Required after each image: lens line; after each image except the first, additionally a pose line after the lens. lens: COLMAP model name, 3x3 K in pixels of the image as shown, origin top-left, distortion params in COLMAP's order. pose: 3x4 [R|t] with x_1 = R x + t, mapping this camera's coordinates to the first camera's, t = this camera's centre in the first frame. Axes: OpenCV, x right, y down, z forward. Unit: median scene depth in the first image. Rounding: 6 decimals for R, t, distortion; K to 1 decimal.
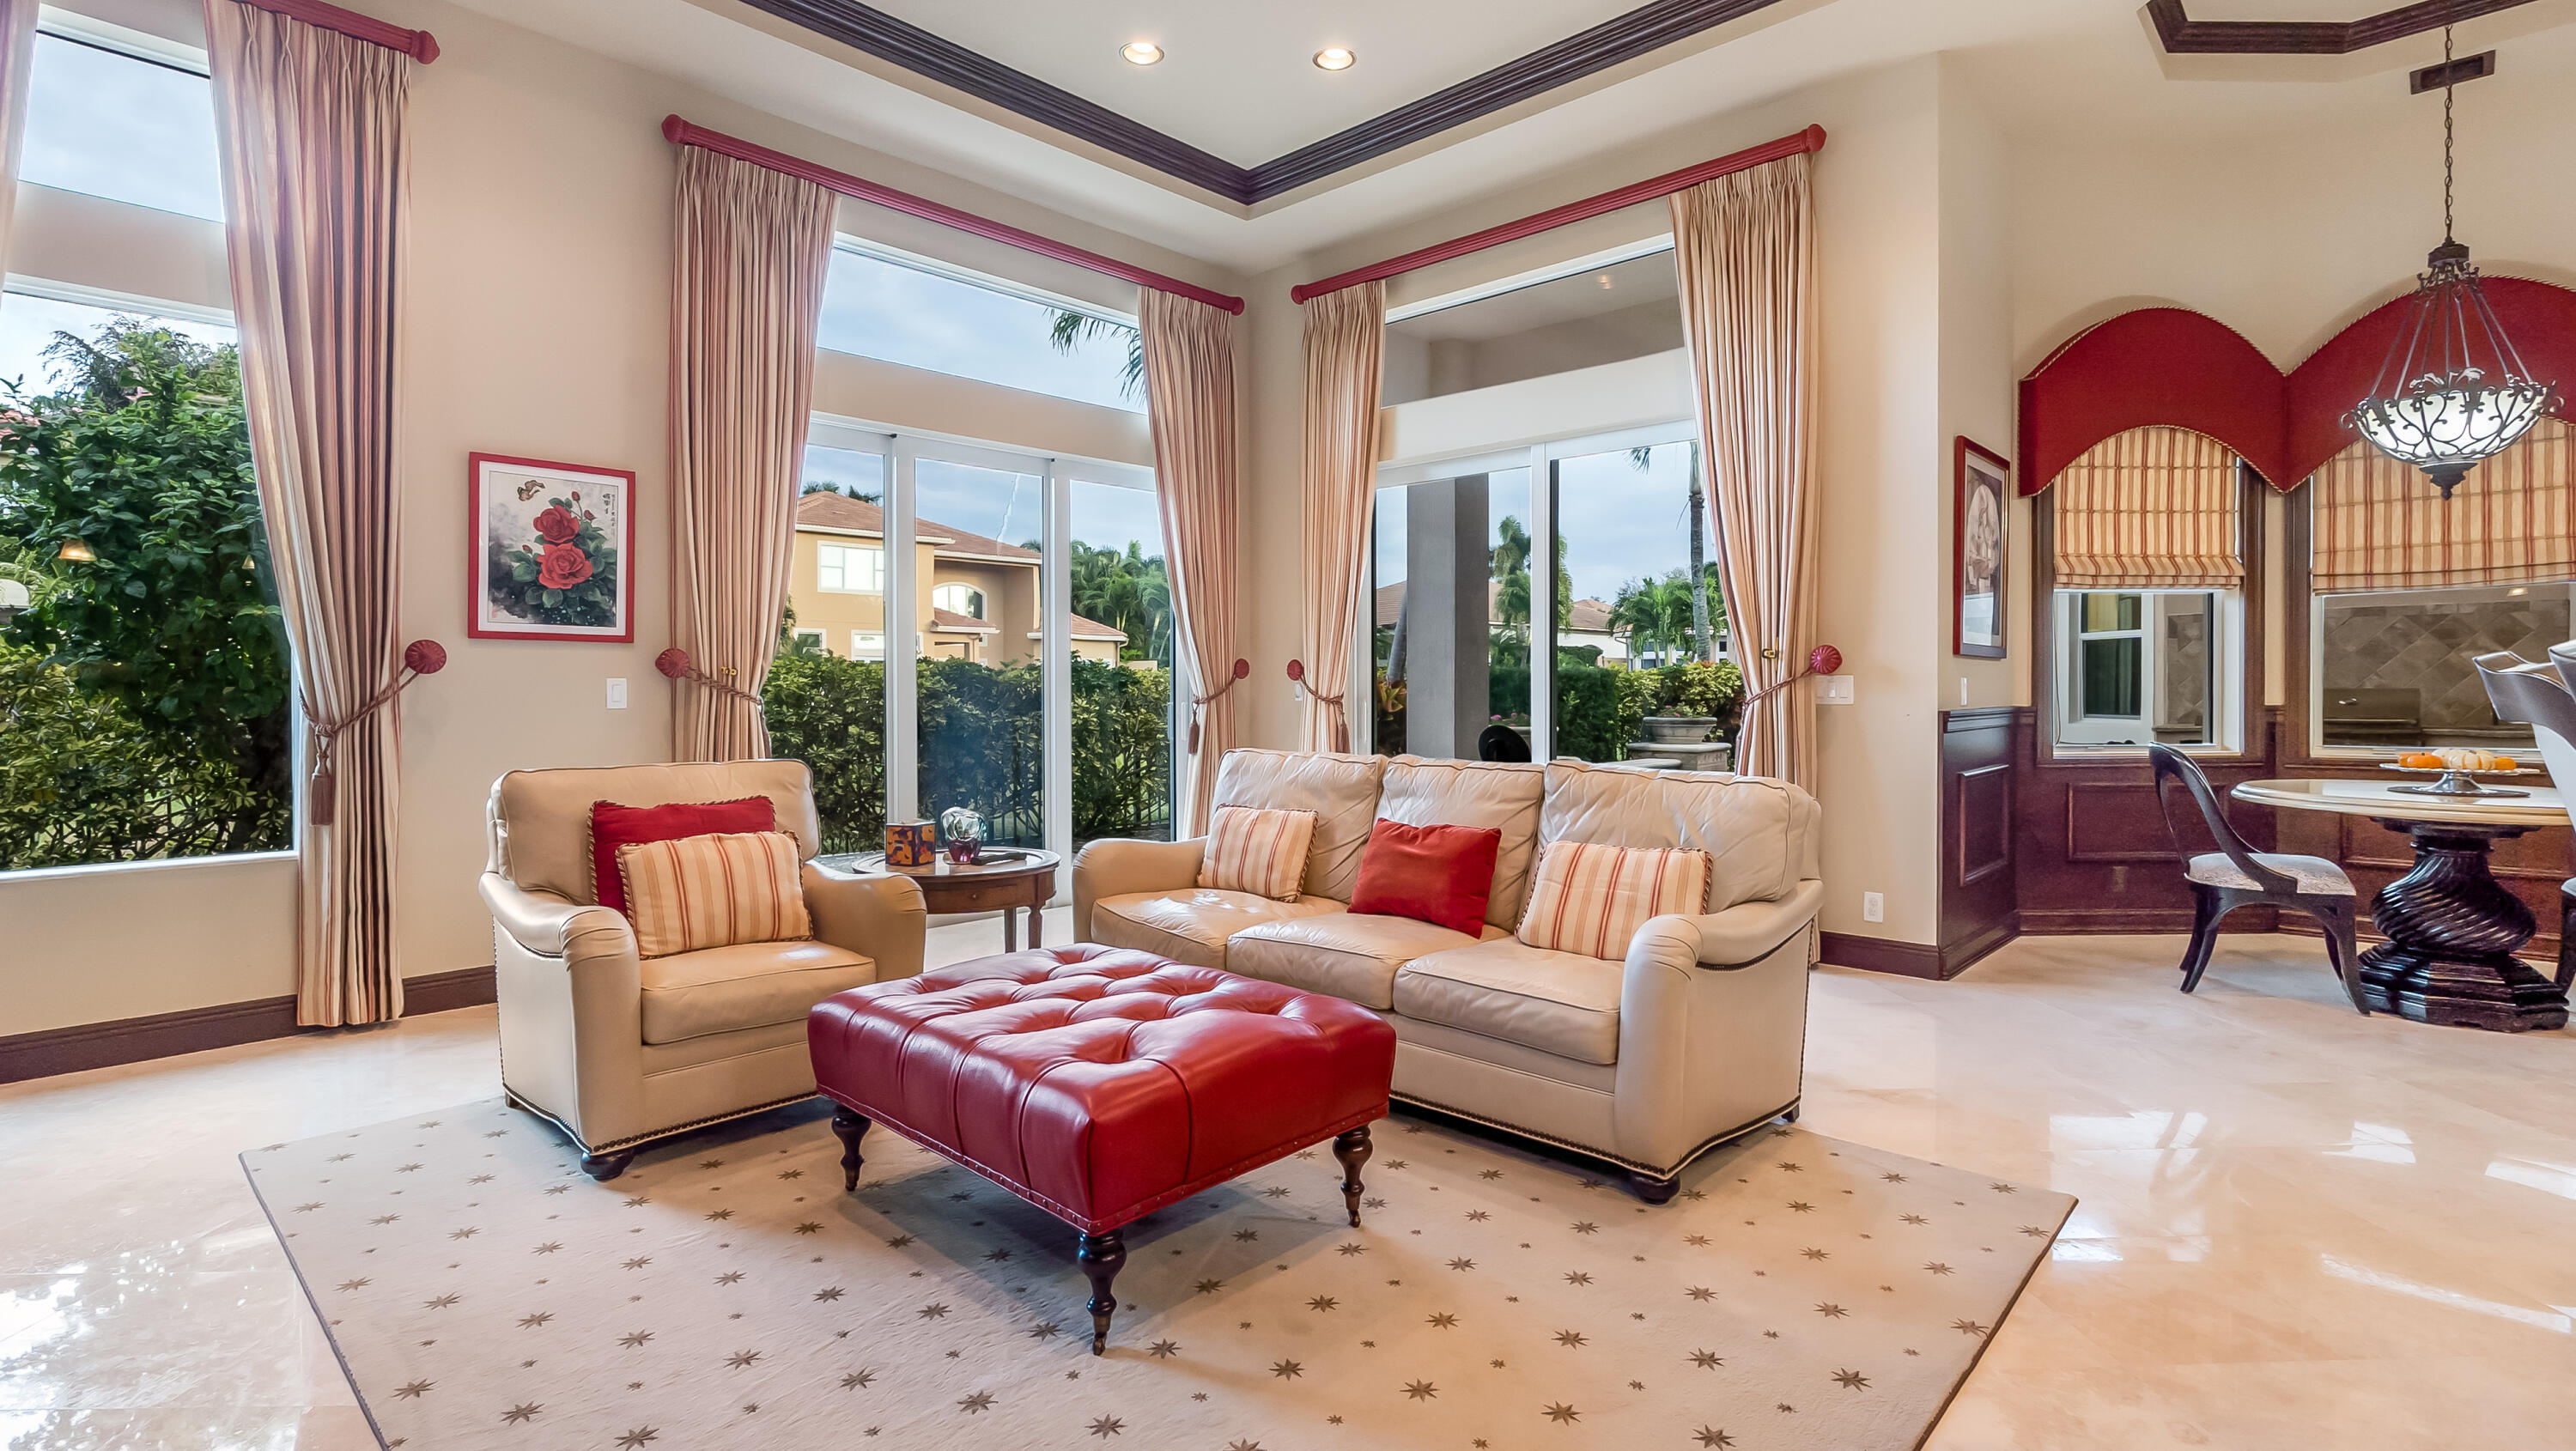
lens RADIAL K [[1197.5, 0, 1300.0], [0, 1197.5, 701.7], [0, 0, 1]] dist [-0.007892, 0.000875]
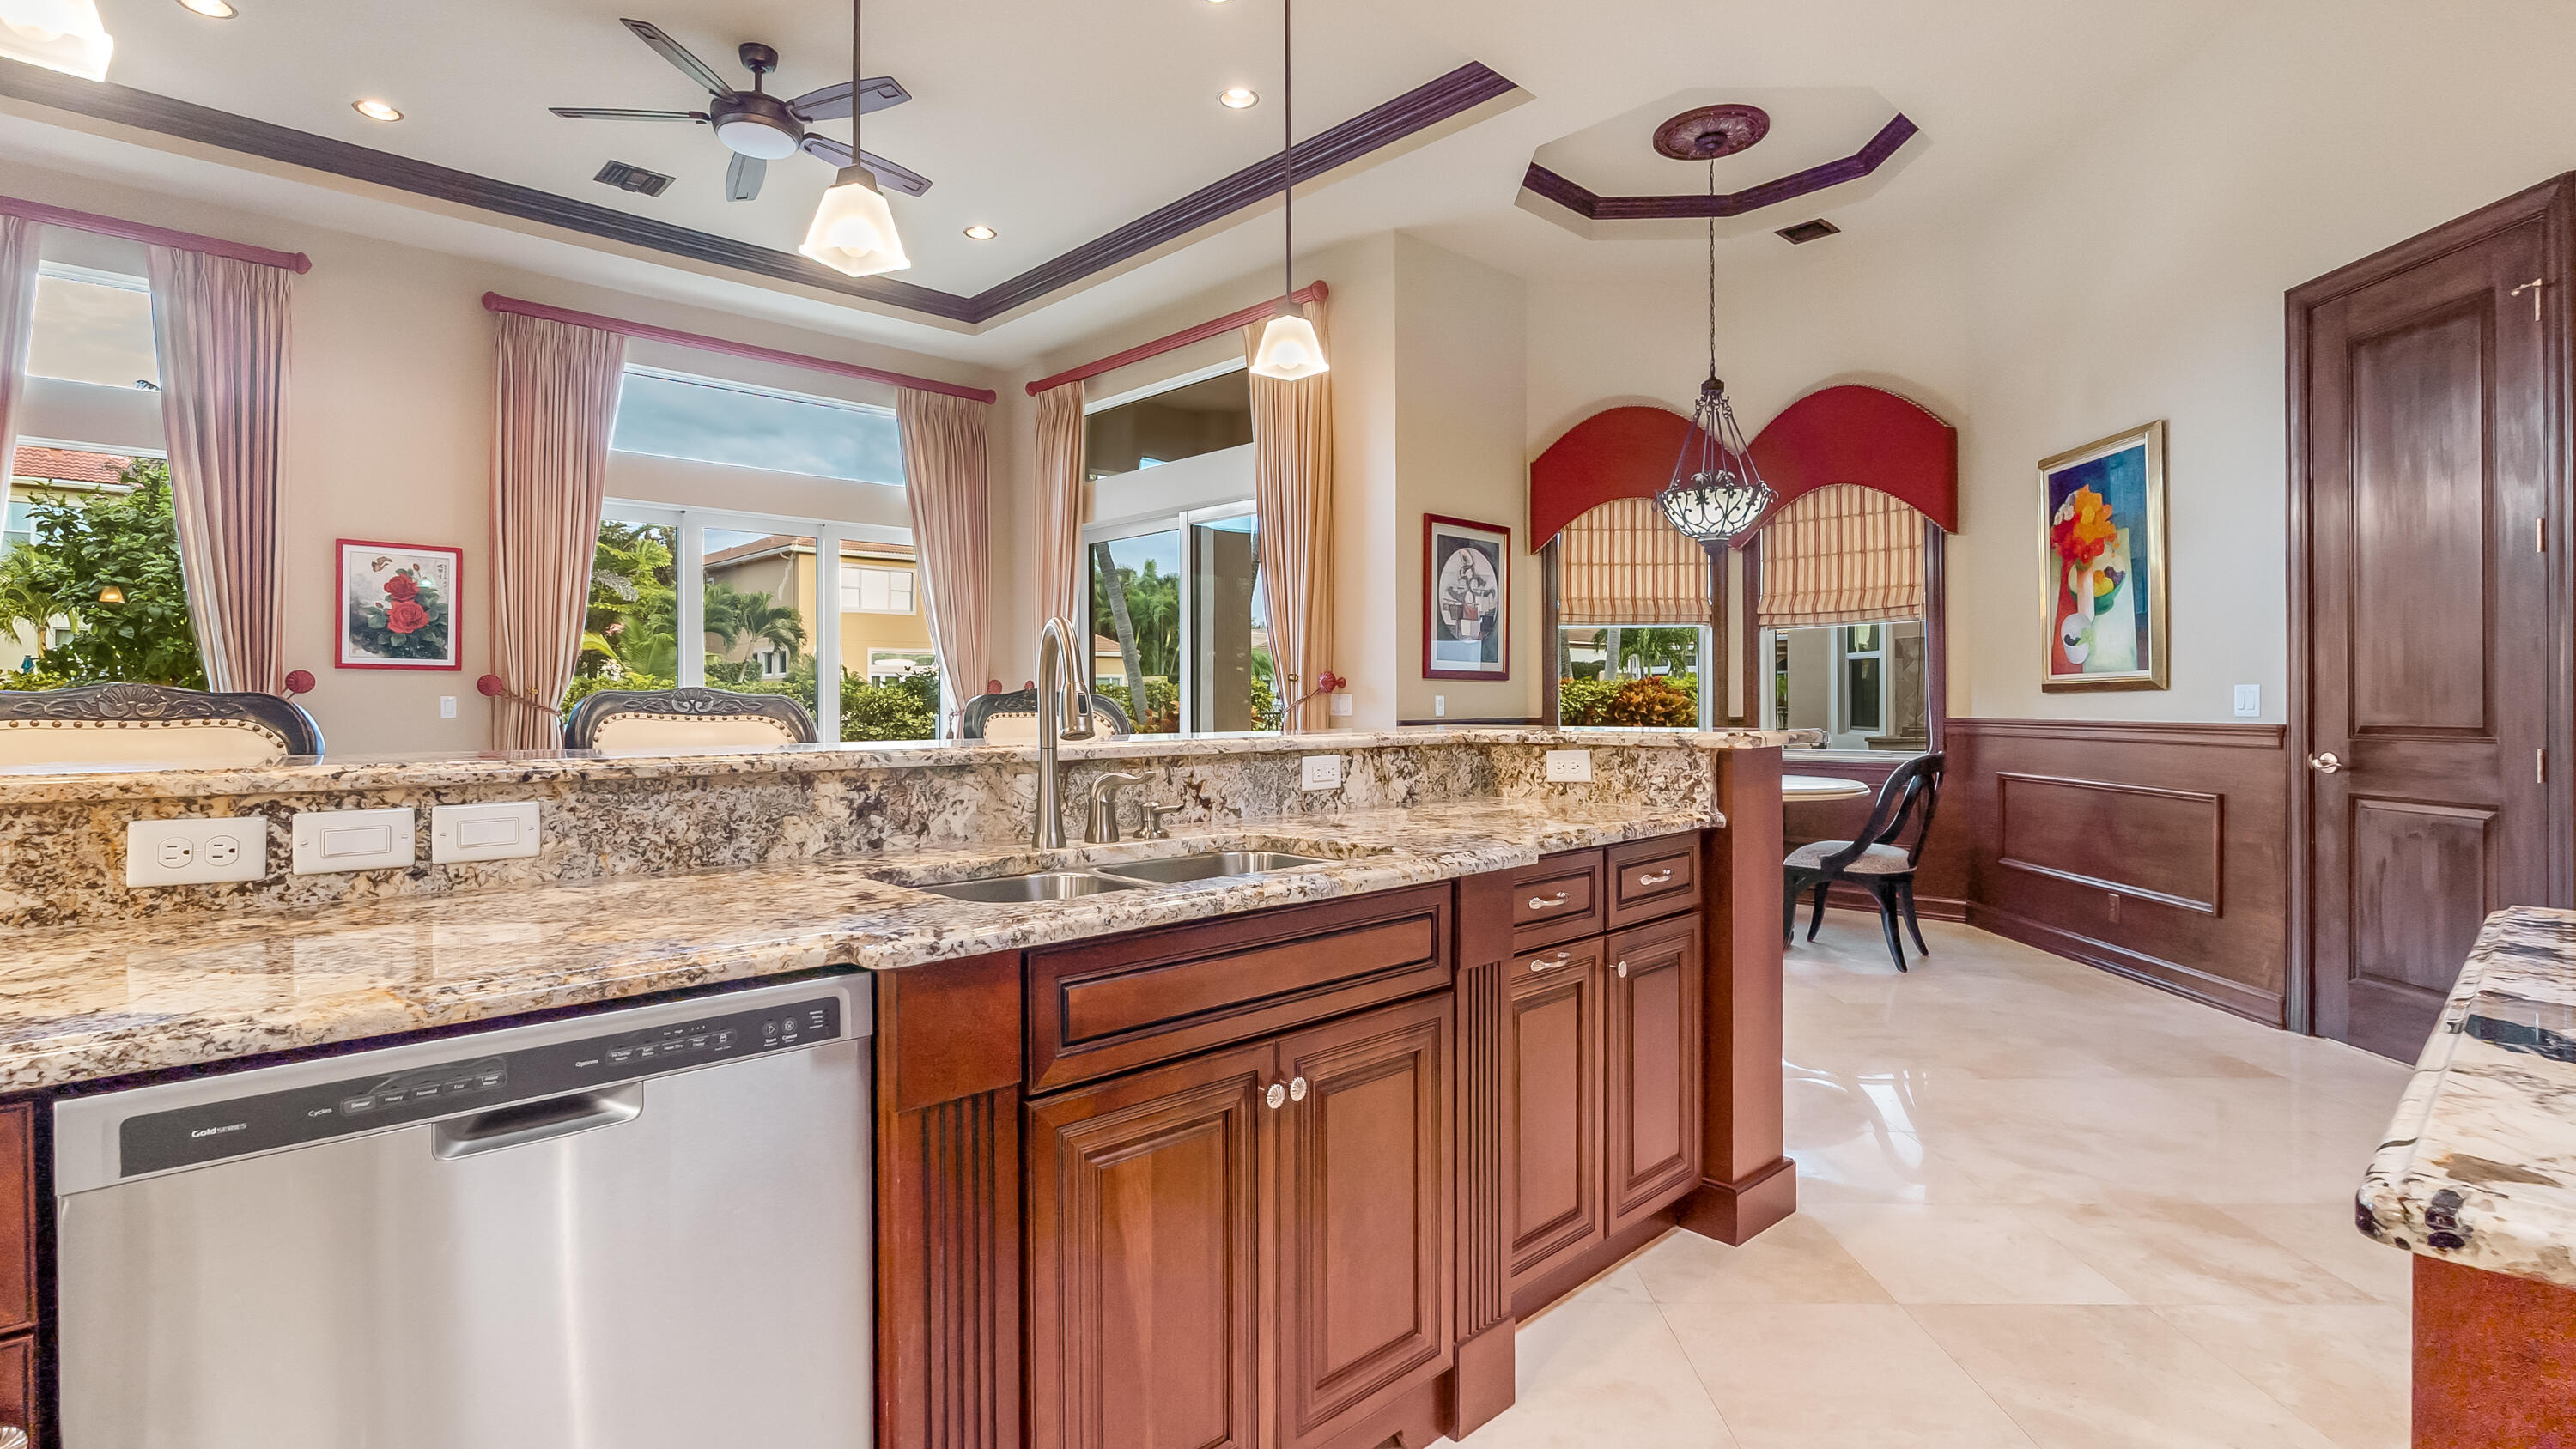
lens RADIAL K [[1197.4, 0, 1286.1], [0, 1197.4, 710.9], [0, 0, 1]] dist [-0.007892, 0.000875]
pose [[0.998790, 0.000402, -0.049183, 0.416306], [-0.000622, 0.999990, -0.004458, 0.002770], [0.049181, 0.004483, 0.998780, -0.301864]]
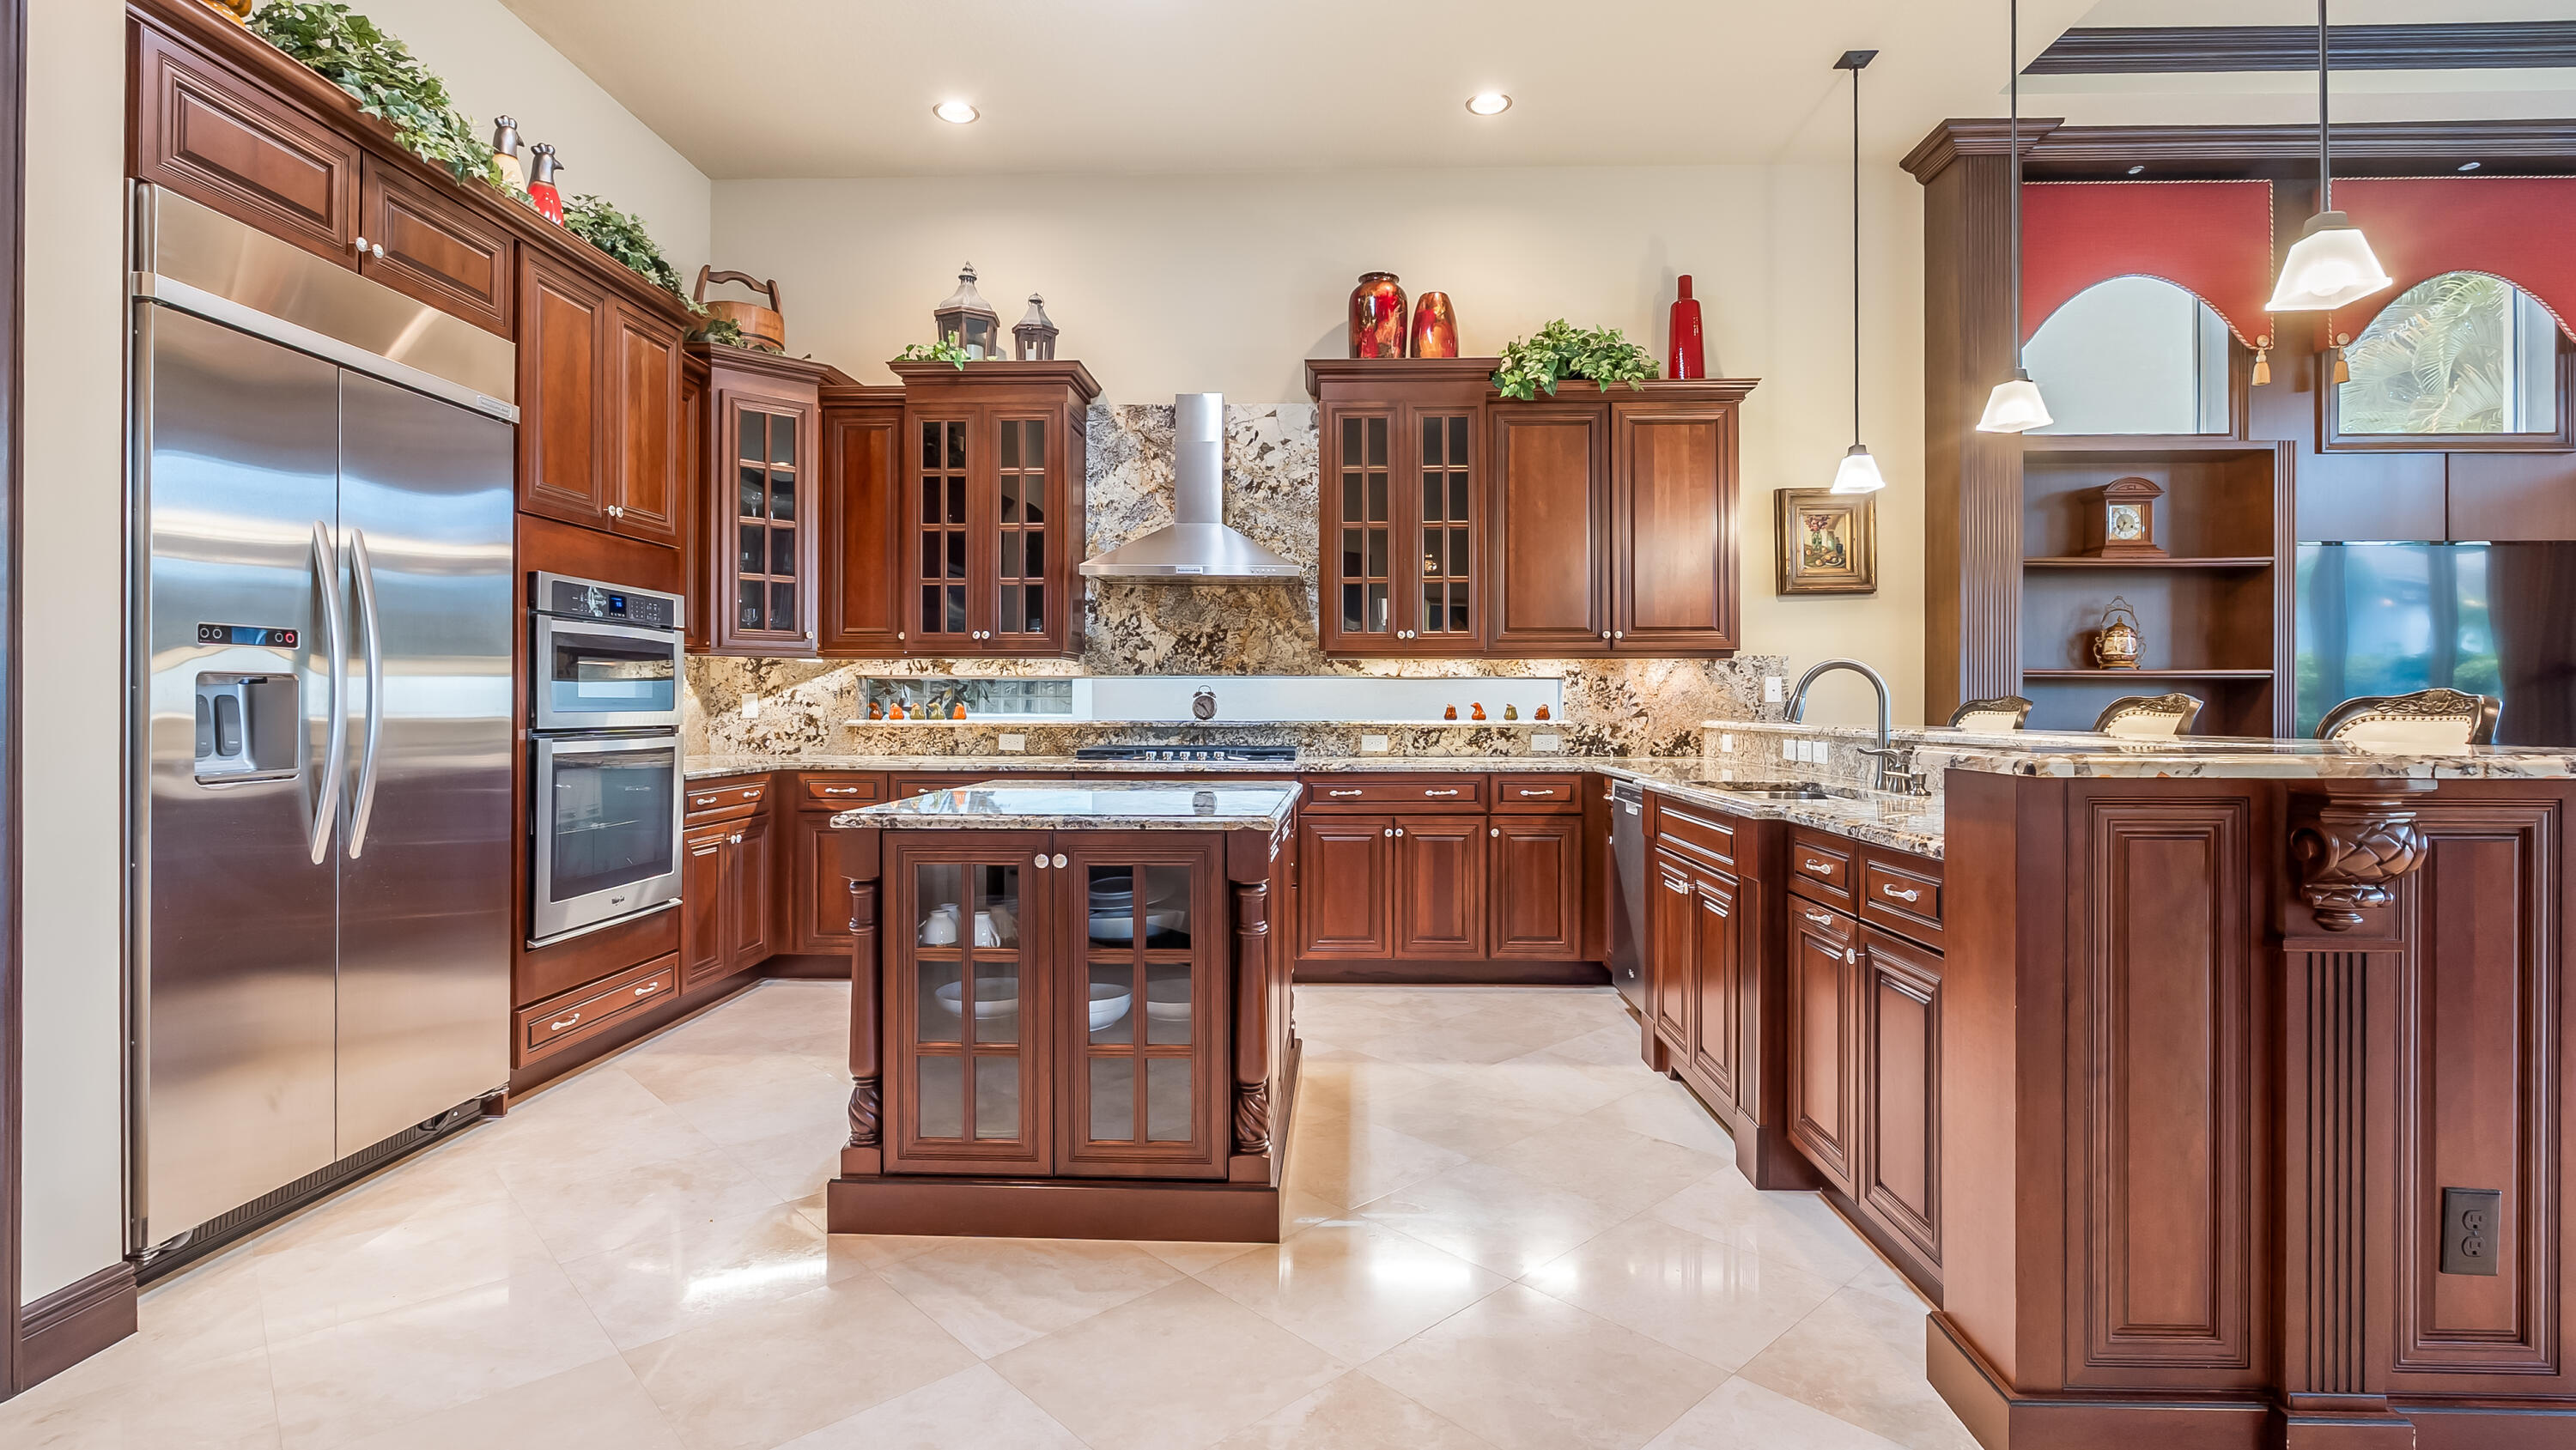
lens RADIAL K [[1197.4, 0, 1290.6], [0, 1197.4, 704.1], [0, 0, 1]] dist [-0.007892, 0.000875]
pose [[-0.753750, 0.000211, -0.657161, 0.969554], [-0.006336, 0.999951, 0.007588, -0.004596], [0.657131, 0.009884, -0.753712, 0.325993]]
